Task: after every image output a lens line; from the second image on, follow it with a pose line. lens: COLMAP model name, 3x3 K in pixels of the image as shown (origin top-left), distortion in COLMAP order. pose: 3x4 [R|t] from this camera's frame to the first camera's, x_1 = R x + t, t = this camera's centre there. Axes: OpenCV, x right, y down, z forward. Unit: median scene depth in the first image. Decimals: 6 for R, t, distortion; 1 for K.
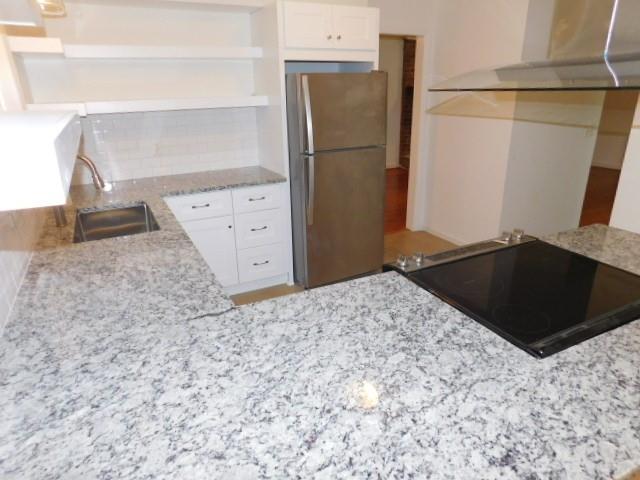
lens RADIAL K [[427.2, 0, 317.5], [0, 427.2, 241.9], [0, 0, 1]] dist [-0.075972, 0.063067]
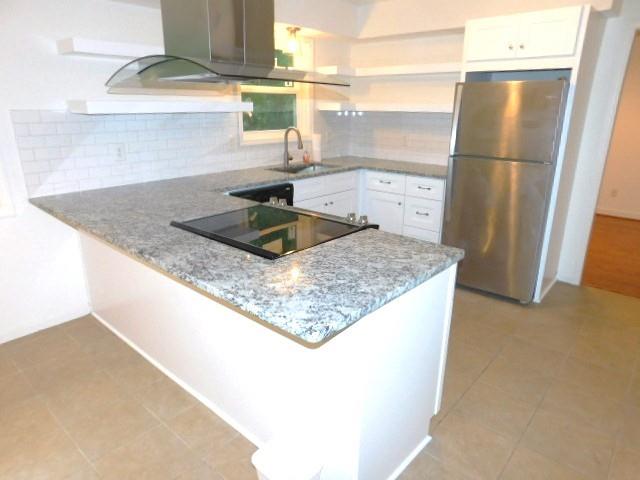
lens RADIAL K [[427.2, 0, 317.5], [0, 427.2, 241.9], [0, 0, 1]] dist [-0.075972, 0.063067]
pose [[0.381673, 0.296882, -0.875321, 0.871936], [-0.322488, 0.930274, 0.174904, -0.075630], [0.866214, 0.215524, 0.450802, 0.242694]]
